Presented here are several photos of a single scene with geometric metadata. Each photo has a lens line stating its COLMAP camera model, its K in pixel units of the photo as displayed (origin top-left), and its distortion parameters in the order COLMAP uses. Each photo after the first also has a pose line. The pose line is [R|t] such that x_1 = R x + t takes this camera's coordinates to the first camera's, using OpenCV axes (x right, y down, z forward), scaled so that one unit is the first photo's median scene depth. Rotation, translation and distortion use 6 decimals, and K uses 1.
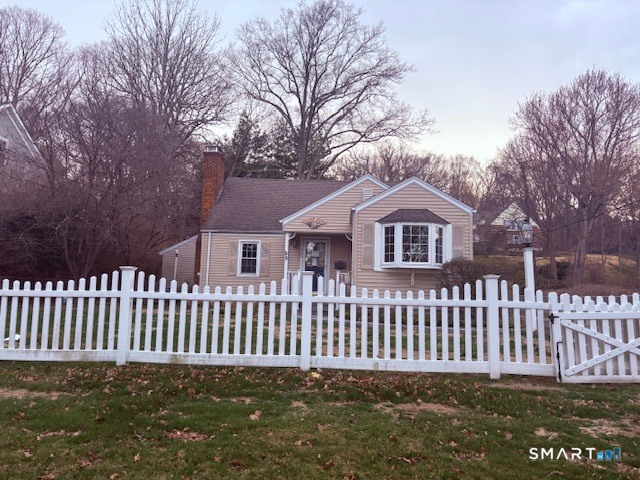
lens RADIAL K [[453.4, 0, 320.0], [0, 453.4, 240.0], [0, 0, 1]] dist [0.032455, 0.000825]
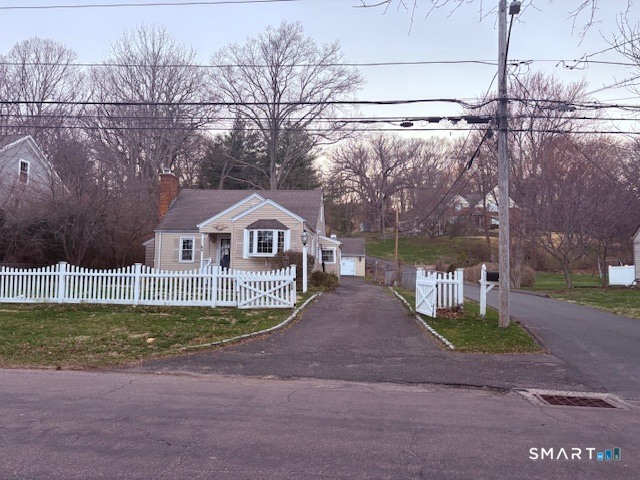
lens RADIAL K [[453.4, 0, 320.0], [0, 453.4, 240.0], [0, 0, 1]] dist [0.032455, 0.000825]
pose [[0.998080, -0.012968, -0.060557, 0.500084], [0.015568, 0.998968, 0.042662, -0.063882], [0.059941, -0.043523, 0.997253, -0.598496]]
